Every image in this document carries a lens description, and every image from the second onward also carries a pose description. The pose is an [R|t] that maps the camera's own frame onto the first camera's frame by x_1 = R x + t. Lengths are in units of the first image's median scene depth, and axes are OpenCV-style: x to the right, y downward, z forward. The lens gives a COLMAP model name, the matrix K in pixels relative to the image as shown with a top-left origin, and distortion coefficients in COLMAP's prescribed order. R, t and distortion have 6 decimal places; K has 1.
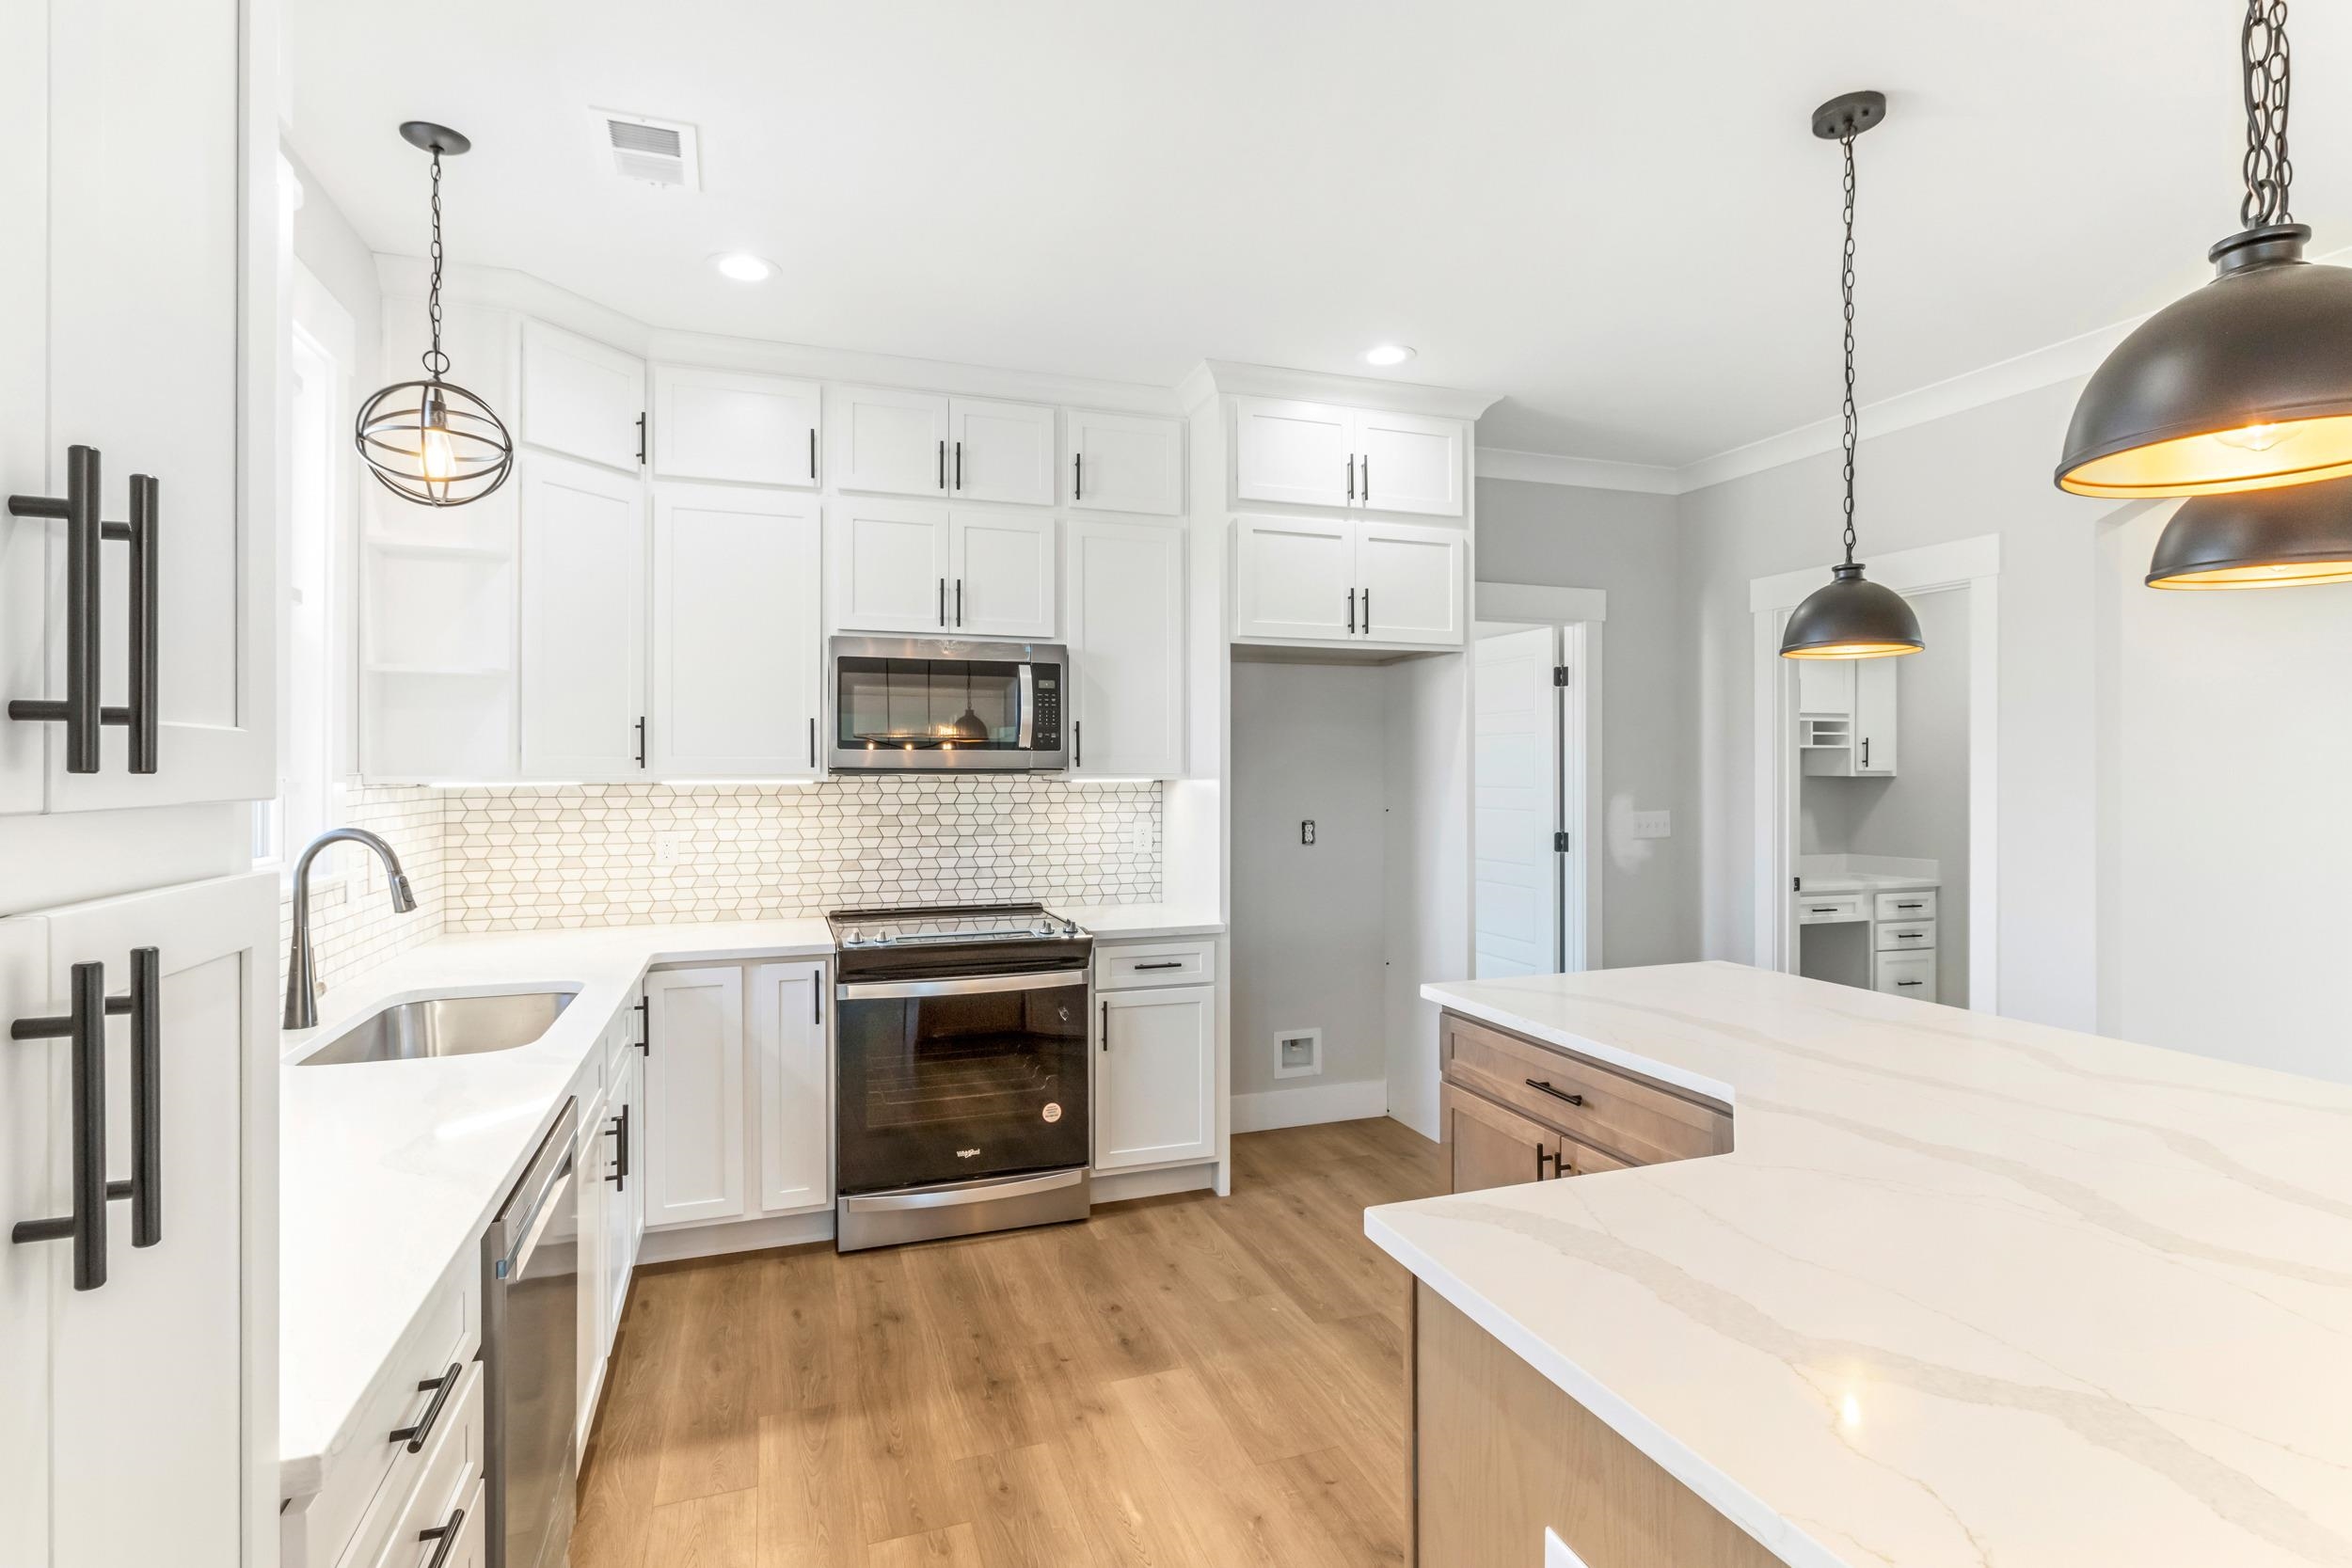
lens RADIAL K [[1155.1, 0, 1176.4], [0, 1155.1, 784.5], [0, 0, 1]] dist [-0.002019, -0.000576]
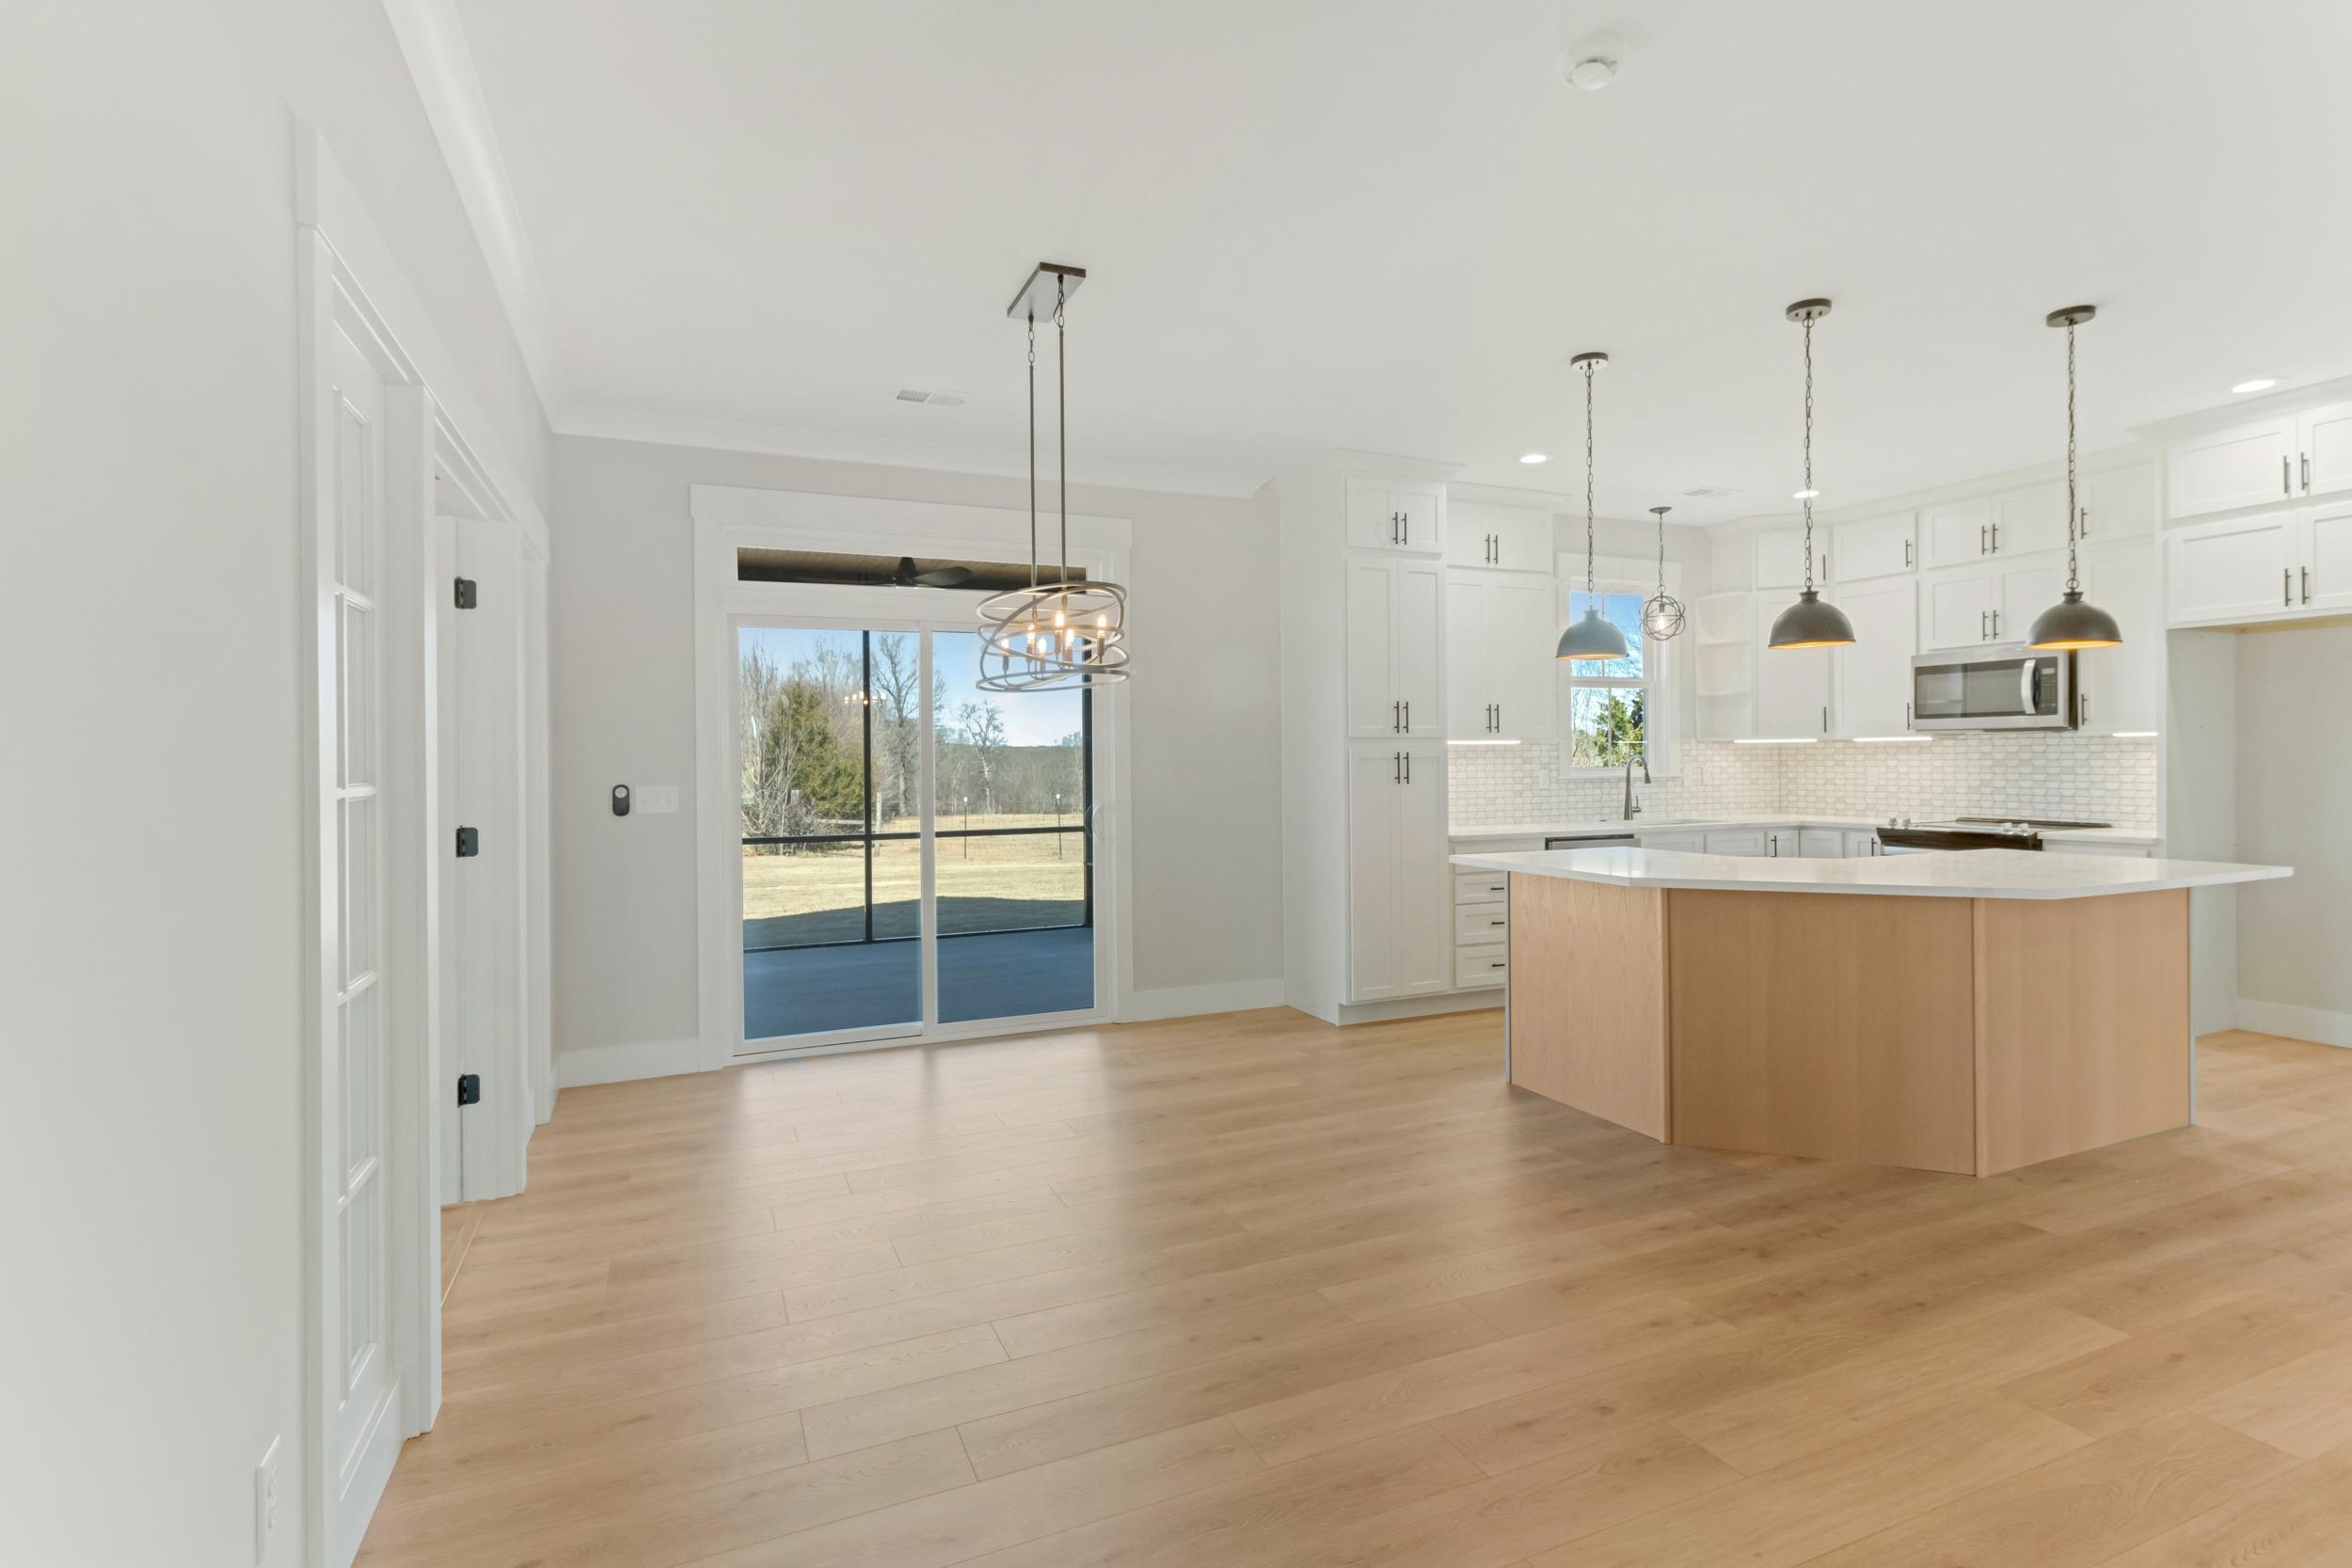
lens RADIAL K [[1155.1, 0, 1177.3], [0, 1155.1, 769.8], [0, 0, 1]] dist [-0.002019, -0.000576]
pose [[0.063992, 0.012138, -0.997877, 1.261552], [0.002773, 0.999920, 0.012341, 0.018758], [0.997947, -0.003557, 0.063953, -0.211447]]
